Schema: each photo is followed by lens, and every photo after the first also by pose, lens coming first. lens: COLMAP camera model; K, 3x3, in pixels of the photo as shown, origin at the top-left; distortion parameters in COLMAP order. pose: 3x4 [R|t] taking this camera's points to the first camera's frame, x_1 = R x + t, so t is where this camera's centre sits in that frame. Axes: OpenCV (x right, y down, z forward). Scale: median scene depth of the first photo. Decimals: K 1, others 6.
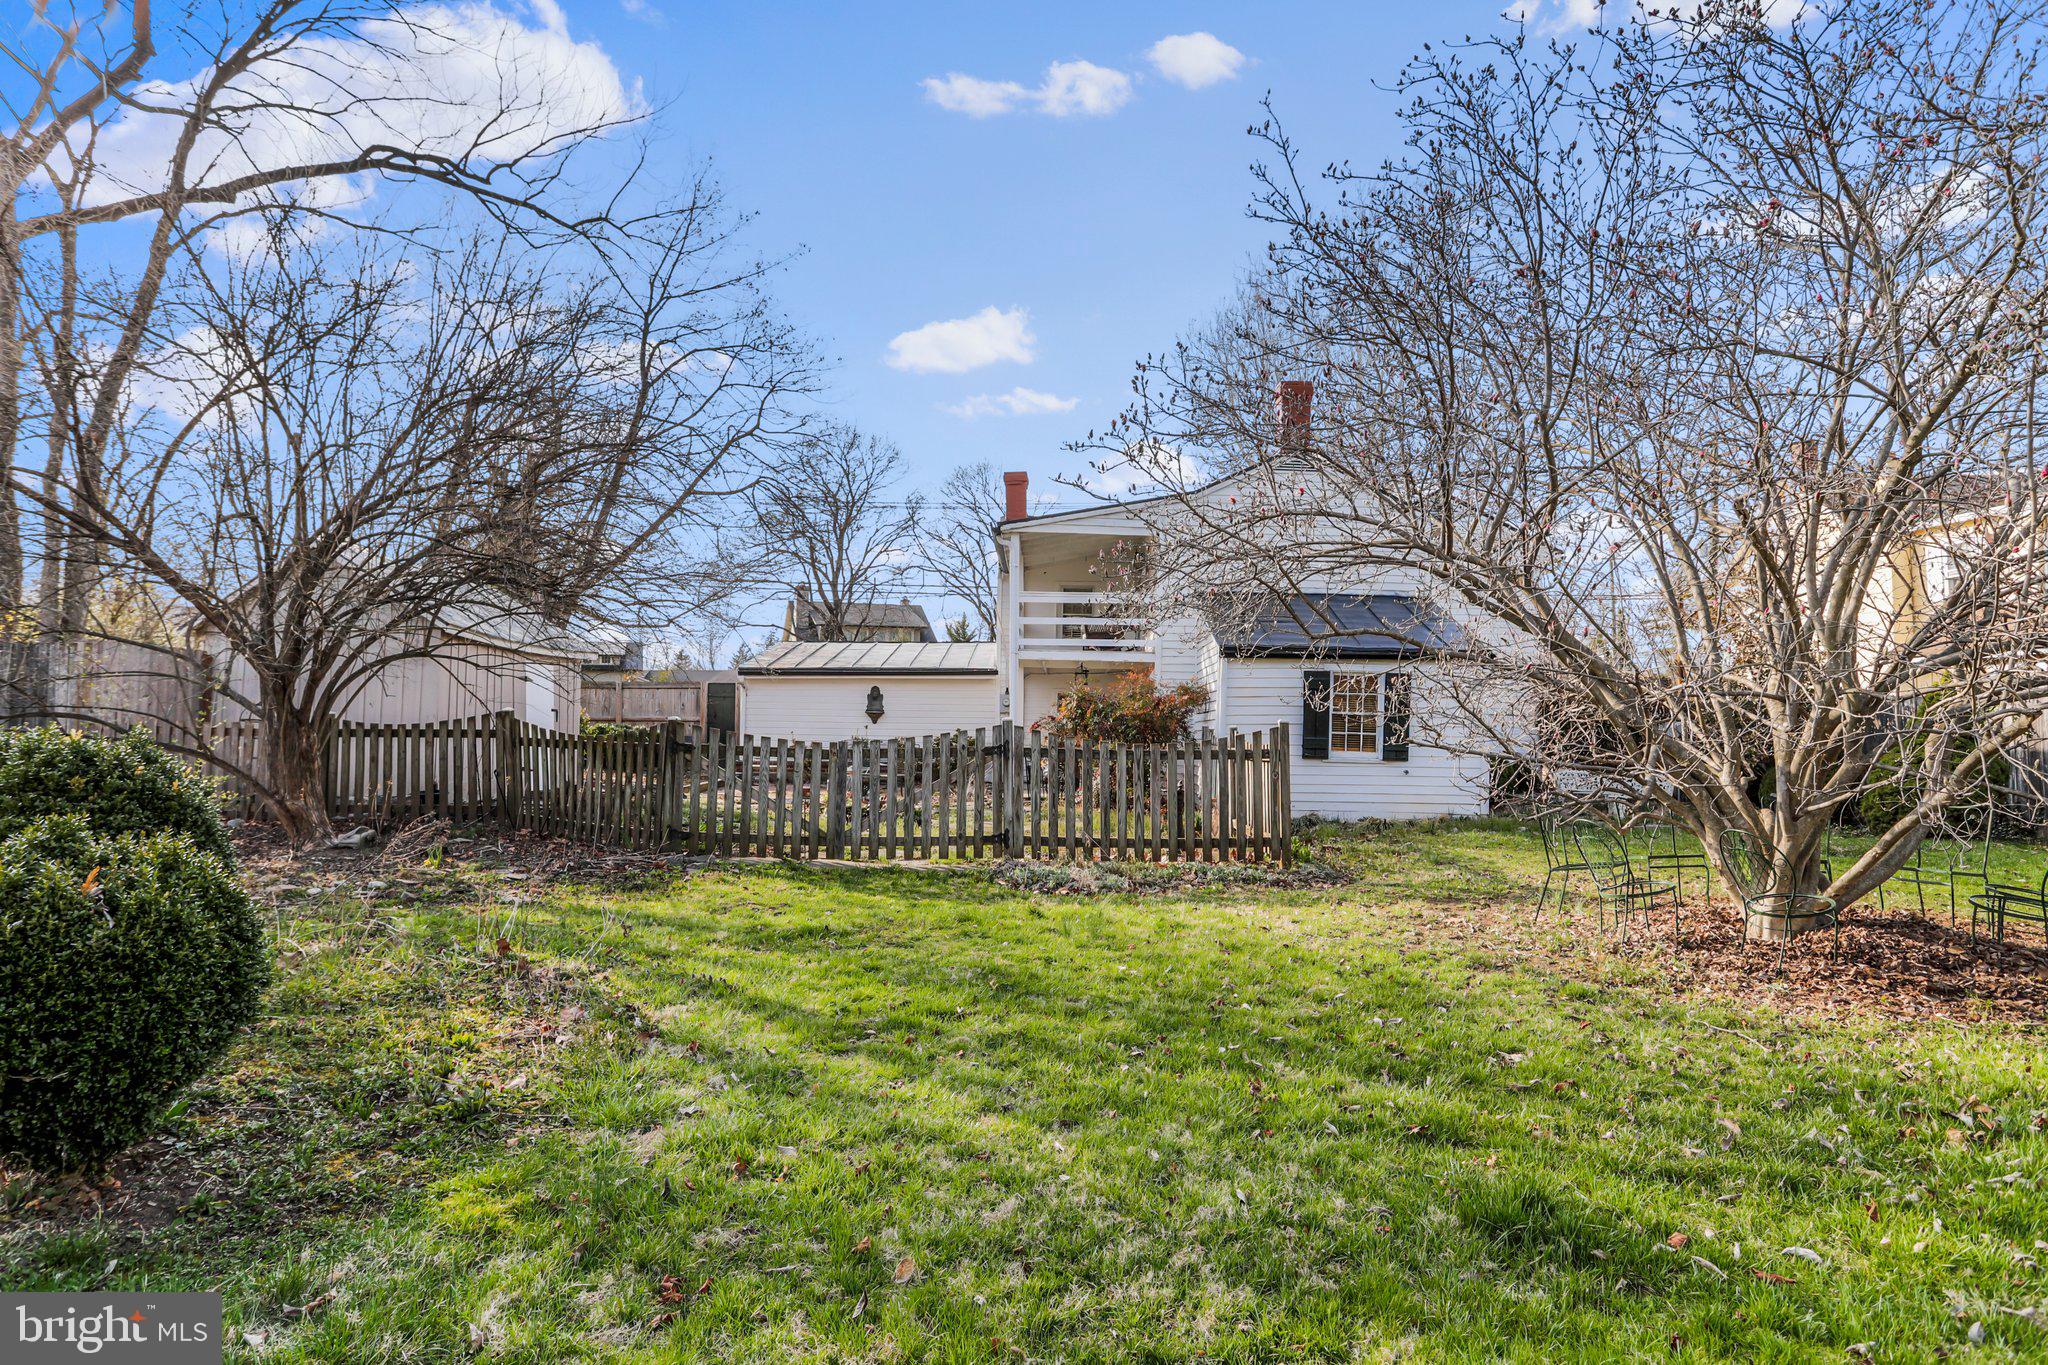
lens RADIAL K [[1153.0, 0, 1024.0], [0, 1153.0, 682.5], [0, 0, 1]] dist [-0.000343, -0.000105]
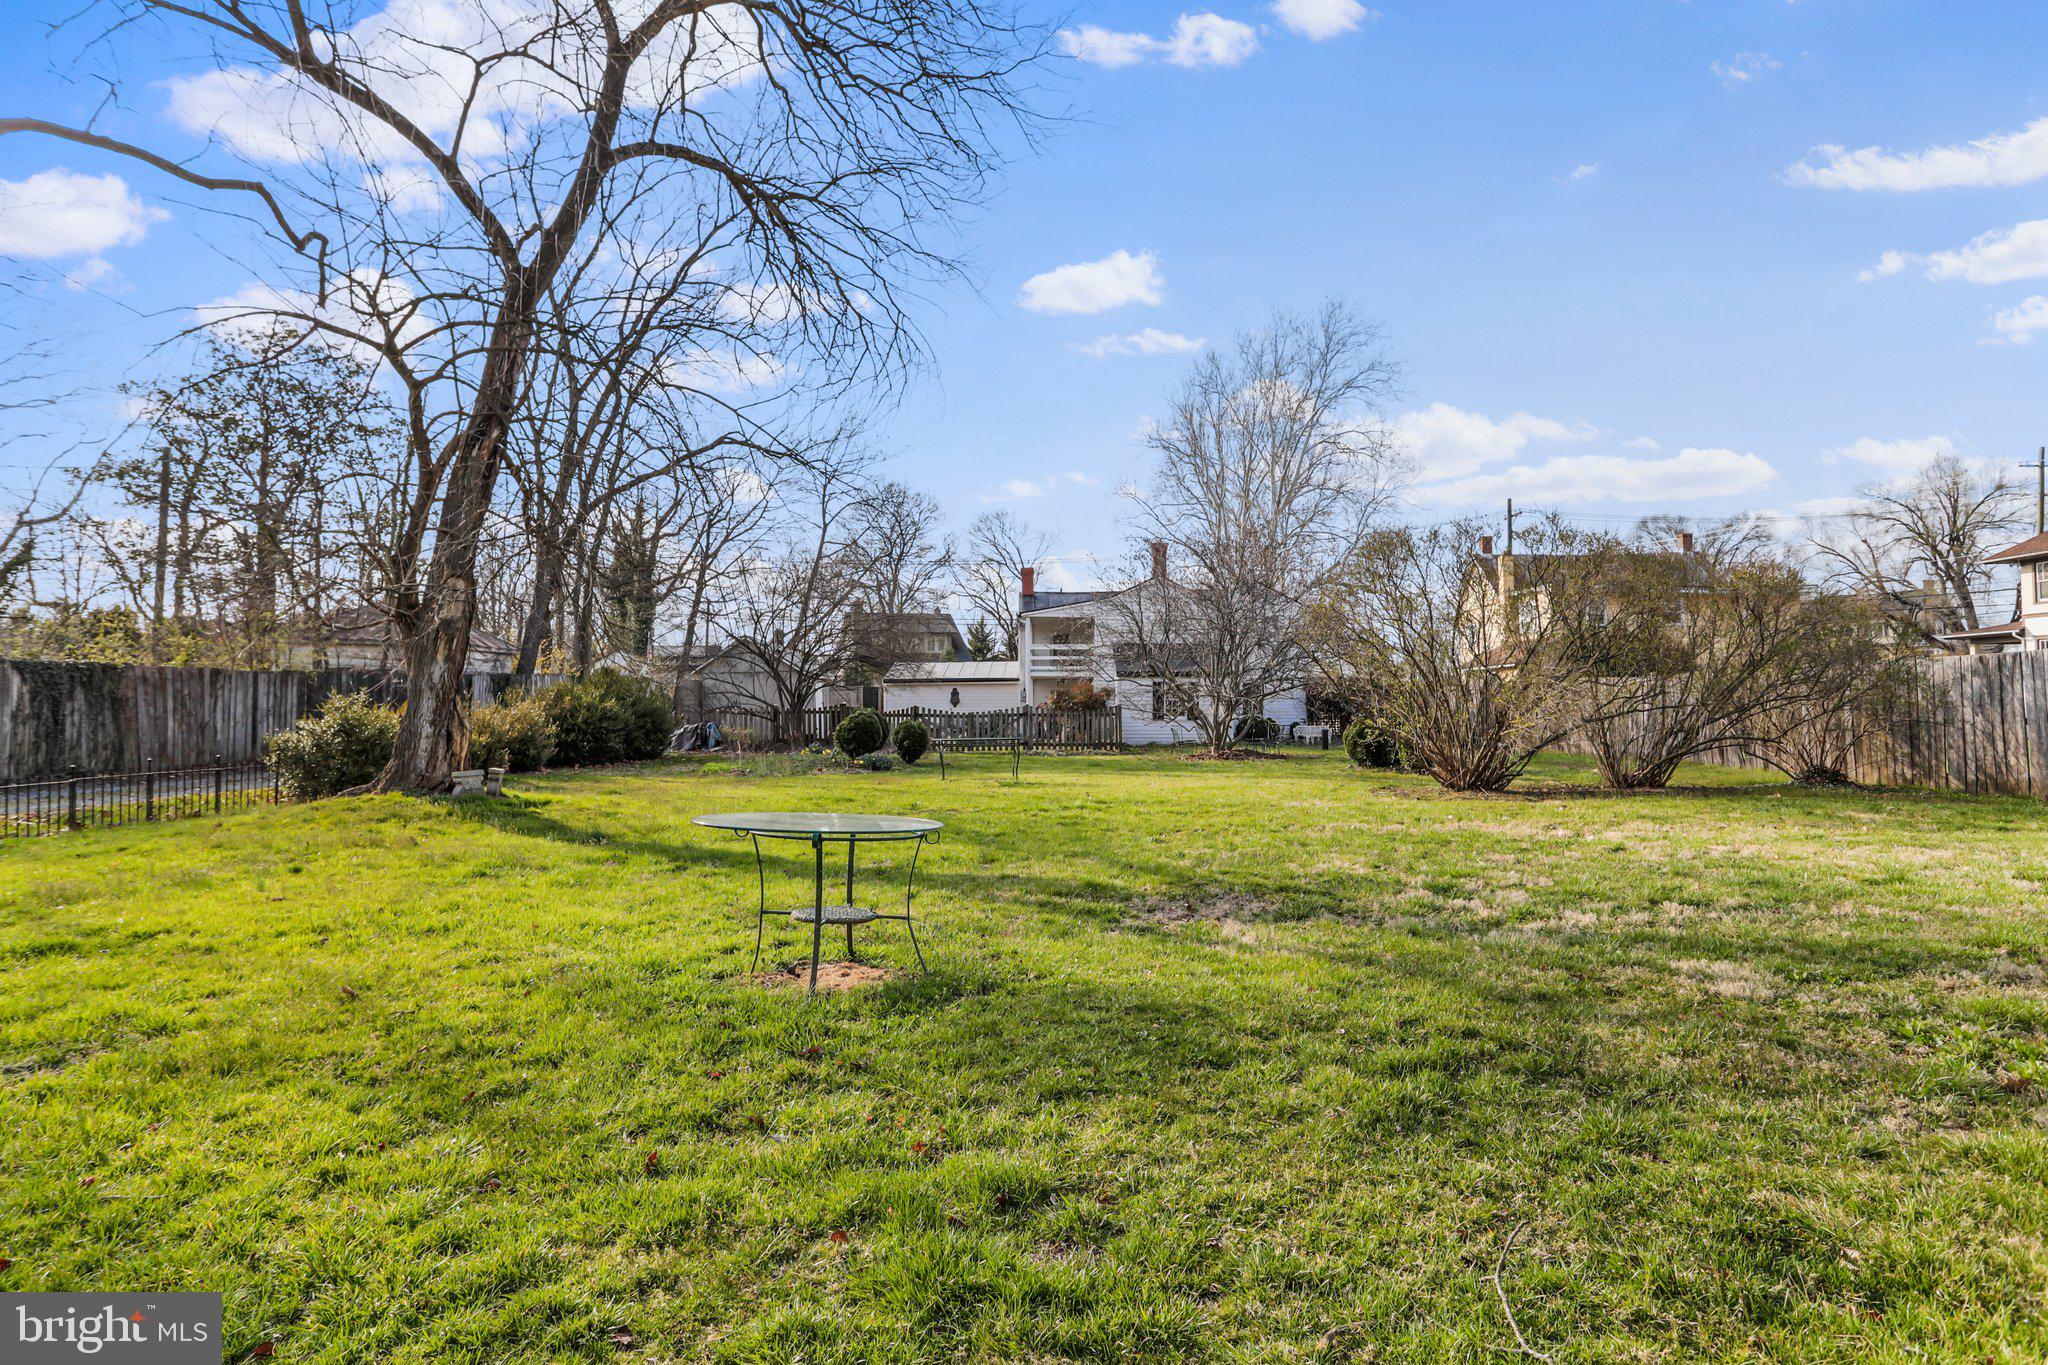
lens RADIAL K [[1153.0, 0, 1024.0], [0, 1153.0, 682.5], [0, 0, 1]] dist [-0.000343, -0.000105]
pose [[0.999975, -0.002723, -0.006571, -0.001980], [0.002823, 0.999879, 0.015295, -0.034673], [0.006529, -0.015314, 0.999861, -0.910372]]
